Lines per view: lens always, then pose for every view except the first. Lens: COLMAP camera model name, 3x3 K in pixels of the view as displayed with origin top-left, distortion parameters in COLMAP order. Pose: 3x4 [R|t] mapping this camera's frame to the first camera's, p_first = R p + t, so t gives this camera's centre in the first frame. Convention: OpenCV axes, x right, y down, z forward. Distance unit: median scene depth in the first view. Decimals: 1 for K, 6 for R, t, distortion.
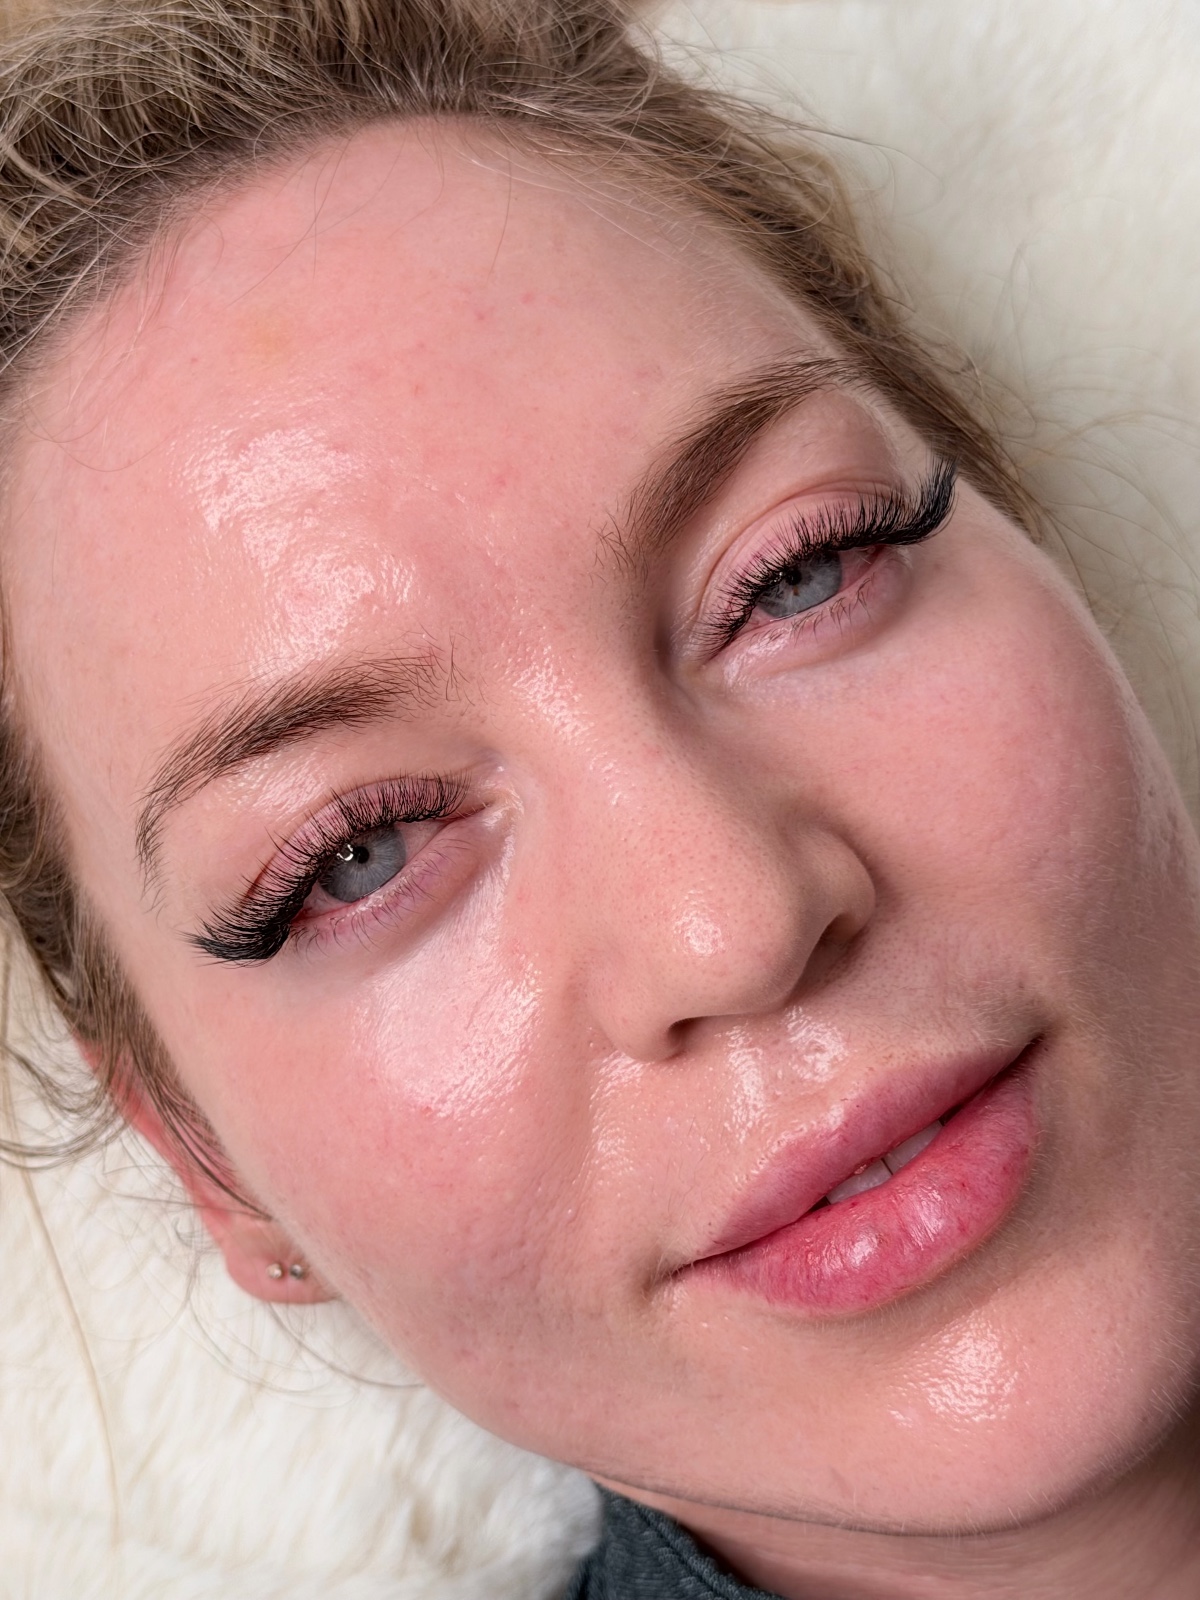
lens RADIAL K [[2520.2, 0, 603.7], [0, 2520.2, 810.5], [0, 0, 1]] dist [0.035242, 0.000000]
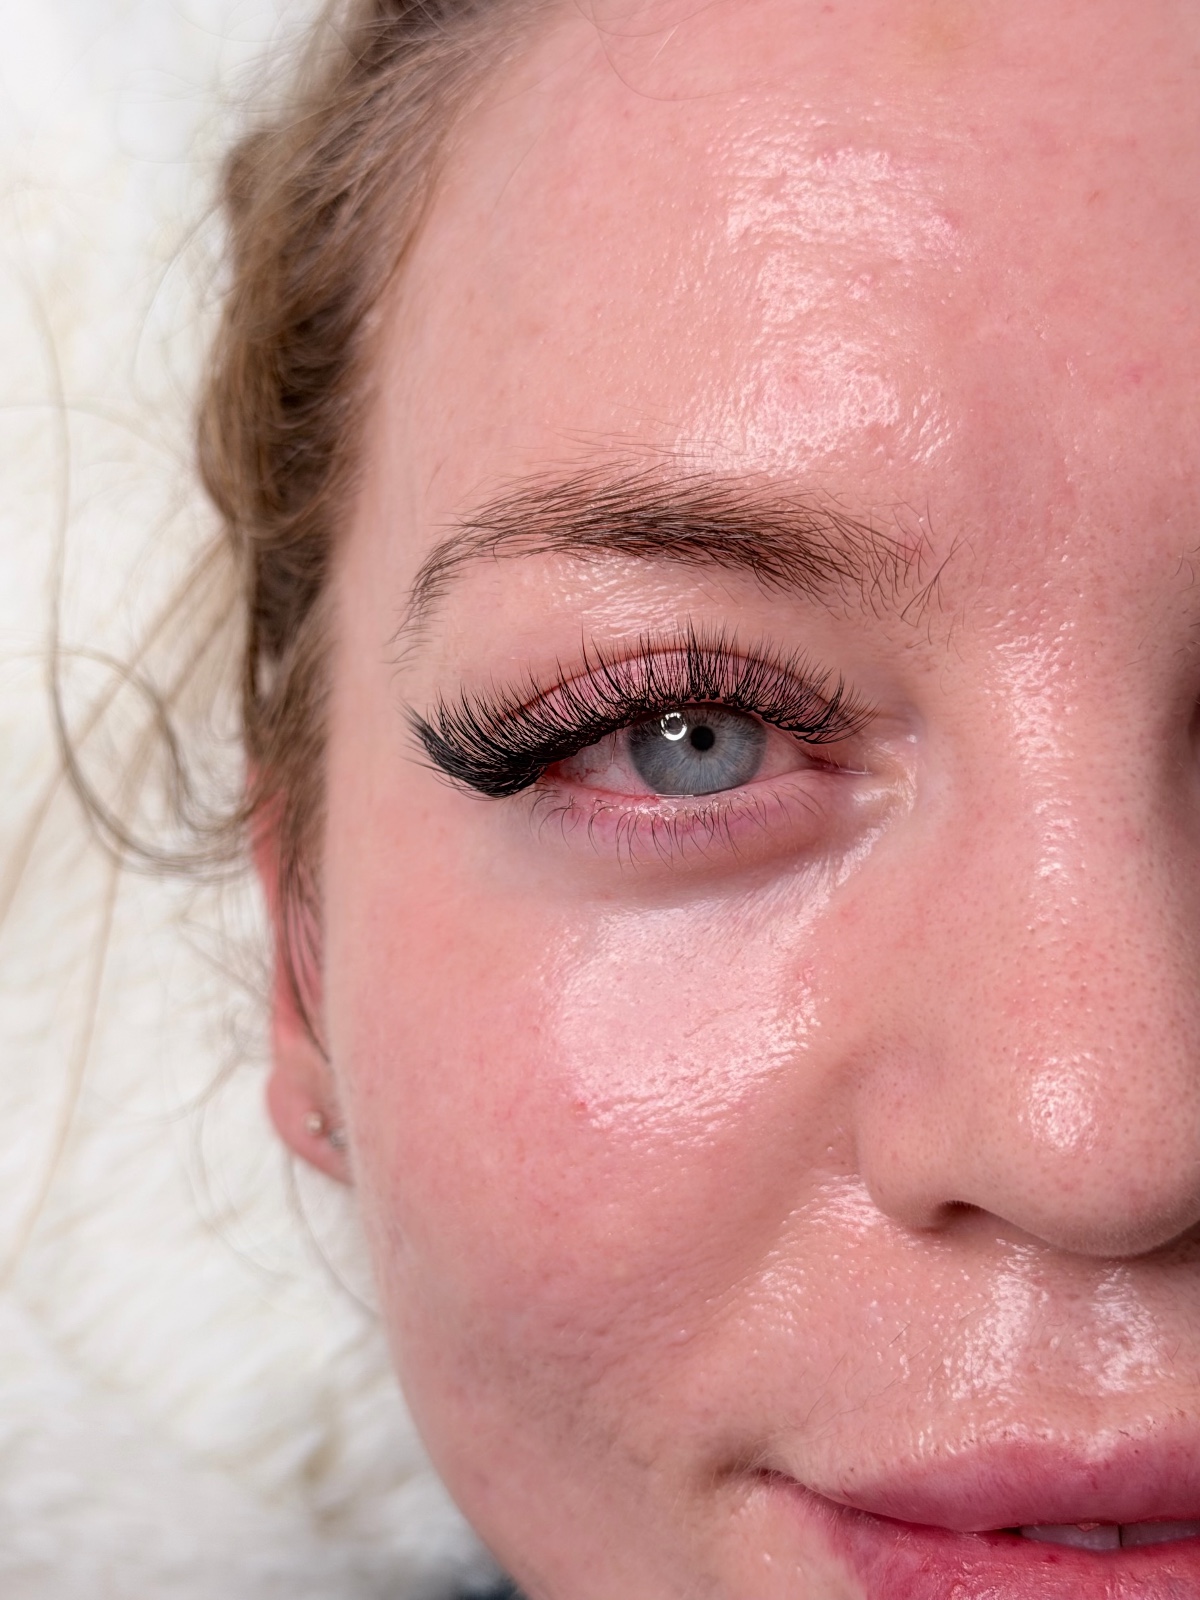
lens RADIAL K [[2498.9, 0, 560.0], [0, 2498.9, 802.0], [0, 0, 1]] dist [0.067971, 0.000000]
pose [[0.859300, 0.502336, -0.096240, -0.050535], [-0.495951, 0.864342, 0.083338, -0.010887], [0.125048, -0.023882, 0.991863, 0.305410]]
